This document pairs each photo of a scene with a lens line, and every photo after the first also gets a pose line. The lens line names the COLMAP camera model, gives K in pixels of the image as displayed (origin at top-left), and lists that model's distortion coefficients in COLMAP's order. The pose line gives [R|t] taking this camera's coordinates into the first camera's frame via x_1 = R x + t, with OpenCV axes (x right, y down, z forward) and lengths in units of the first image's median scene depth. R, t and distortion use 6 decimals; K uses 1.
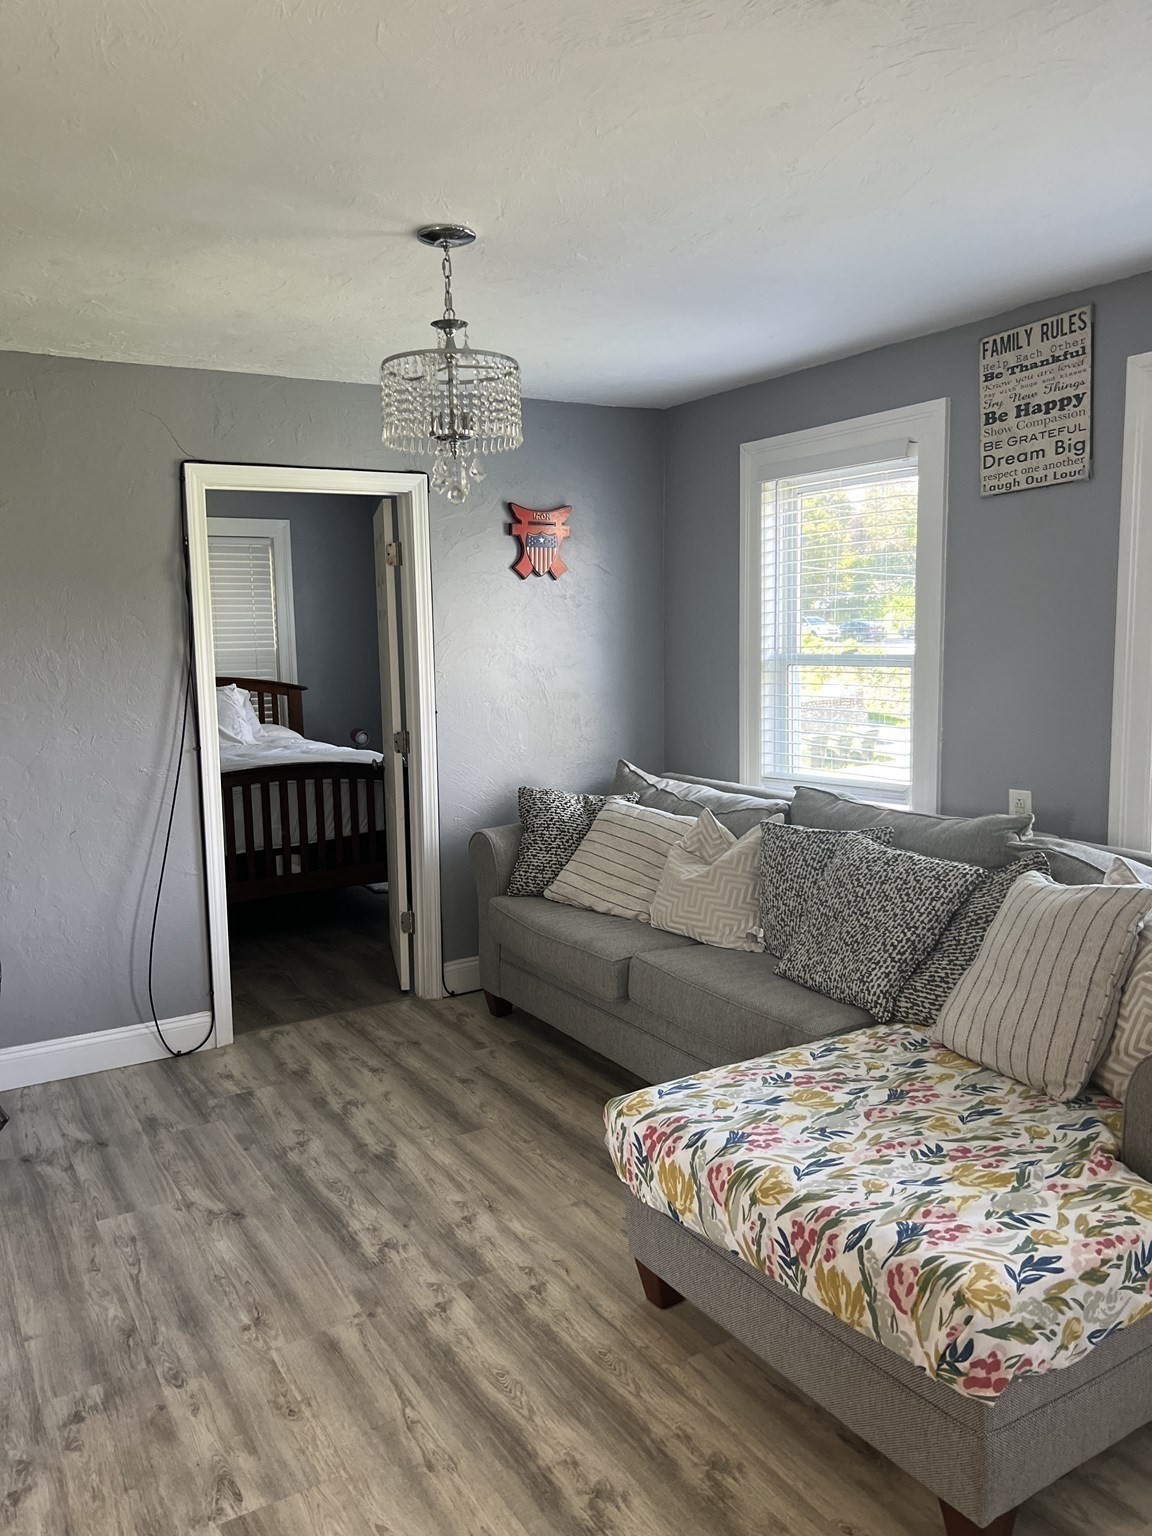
lens RADIAL K [[1169.8, 0, 574.9], [0, 1169.8, 774.7], [0, 0, 1]] dist [0.054388, -0.063399]
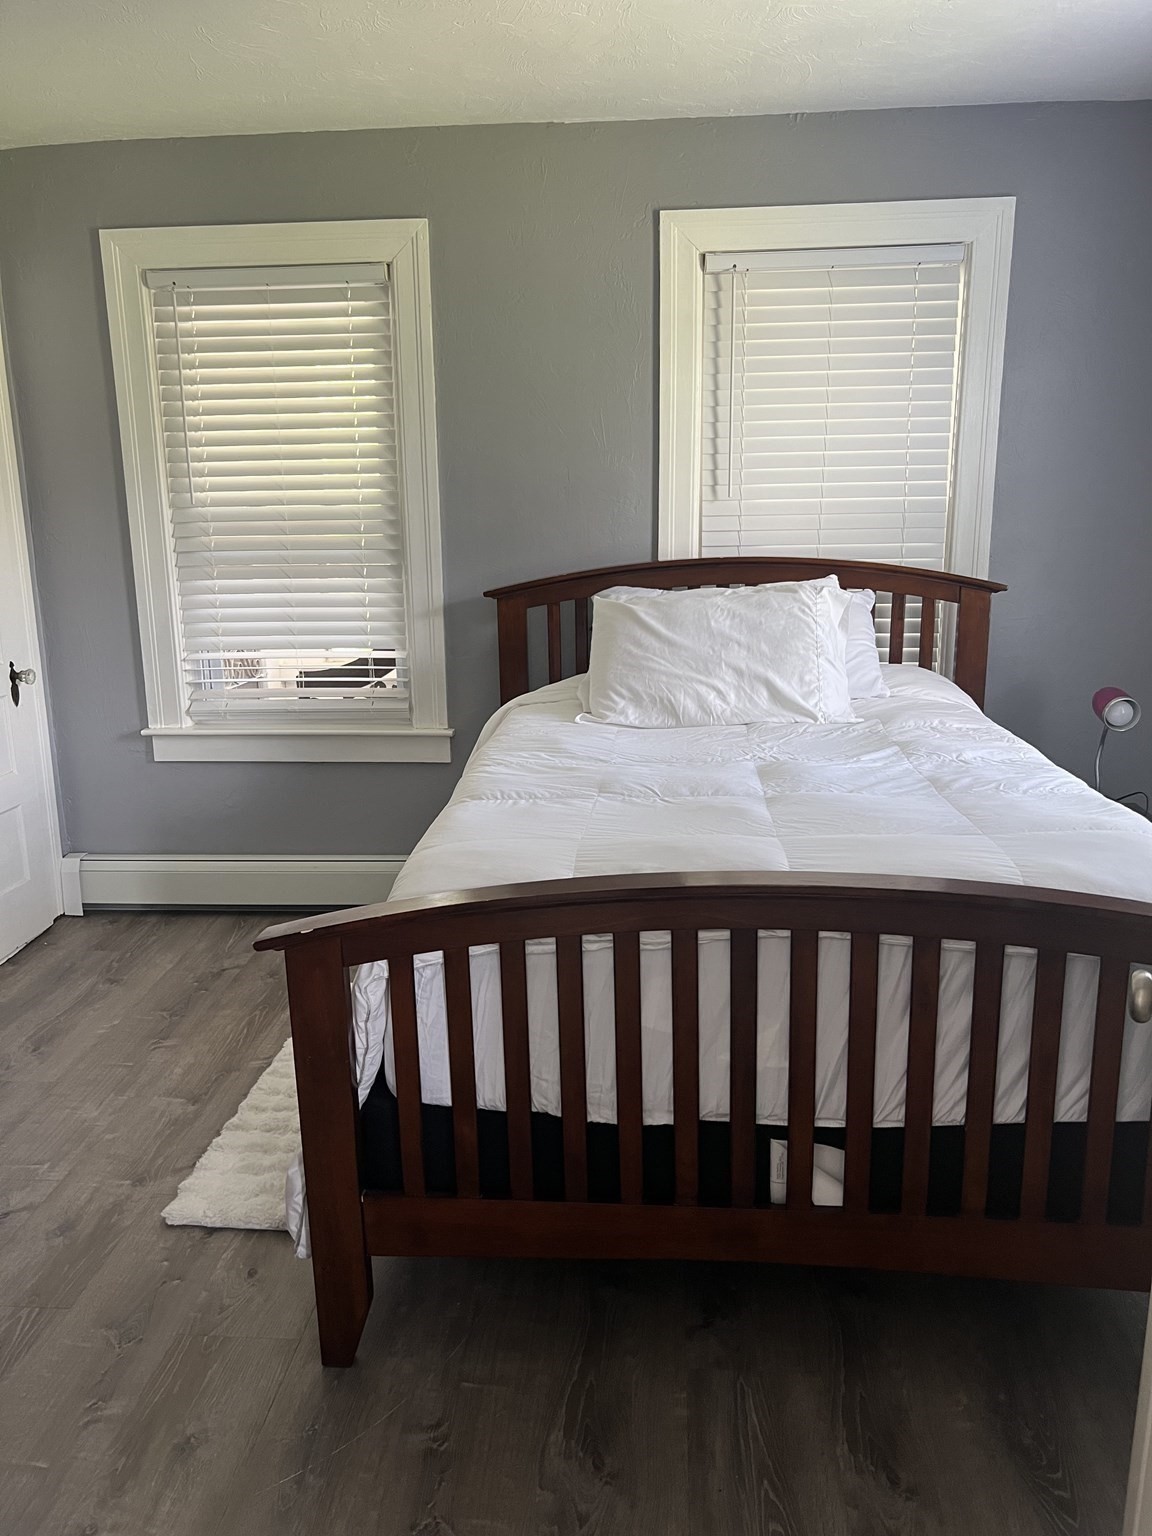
lens RADIAL K [[1169.8, 0, 574.9], [0, 1169.8, 774.7], [0, 0, 1]] dist [0.054388, -0.063399]
pose [[0.813101, 0.142373, -0.564444, -0.098831], [-0.077603, 0.987486, 0.137291, -0.053114], [0.576927, -0.067829, 0.813974, 0.541535]]
